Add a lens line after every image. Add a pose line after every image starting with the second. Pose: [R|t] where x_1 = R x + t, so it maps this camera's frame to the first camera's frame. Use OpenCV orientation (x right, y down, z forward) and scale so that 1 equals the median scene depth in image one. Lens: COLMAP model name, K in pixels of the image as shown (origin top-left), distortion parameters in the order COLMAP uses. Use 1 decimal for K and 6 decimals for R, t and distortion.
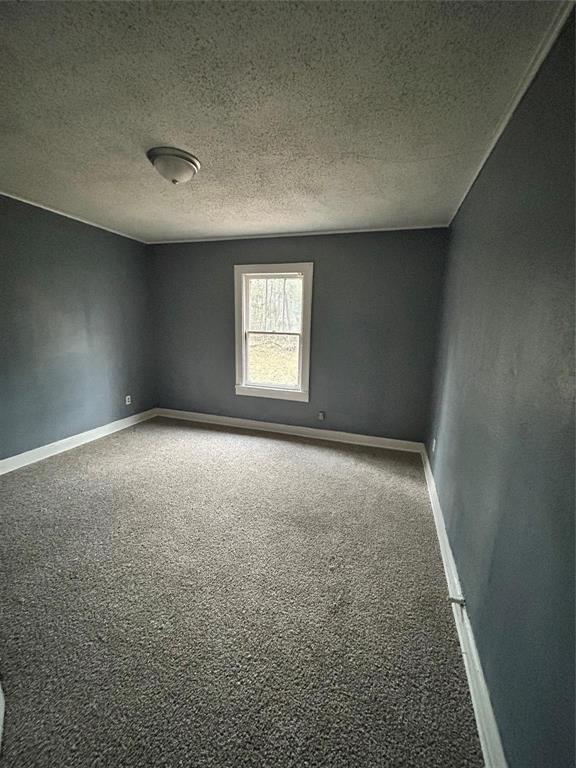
lens RADIAL K [[312.1, 0, 291.6], [0, 312.1, 383.4], [0, 0, 1]] dist [-0.000349, 0.000051]
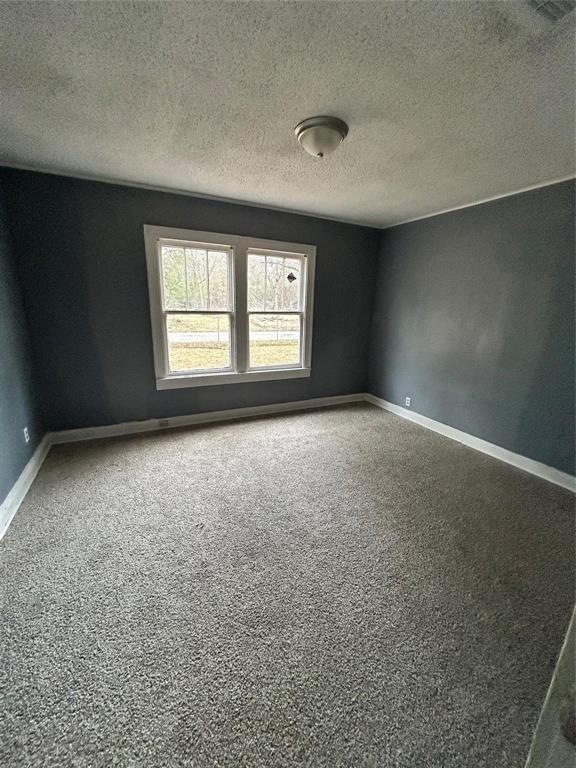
lens RADIAL K [[312.1, 0, 291.6], [0, 312.1, 383.4], [0, 0, 1]] dist [-0.000349, 0.000051]
pose [[0.696539, -0.181431, 0.694202, -0.705939], [0.124599, 0.983389, 0.131993, -0.064165], [-0.706618, -0.005441, 0.707575, 0.254062]]
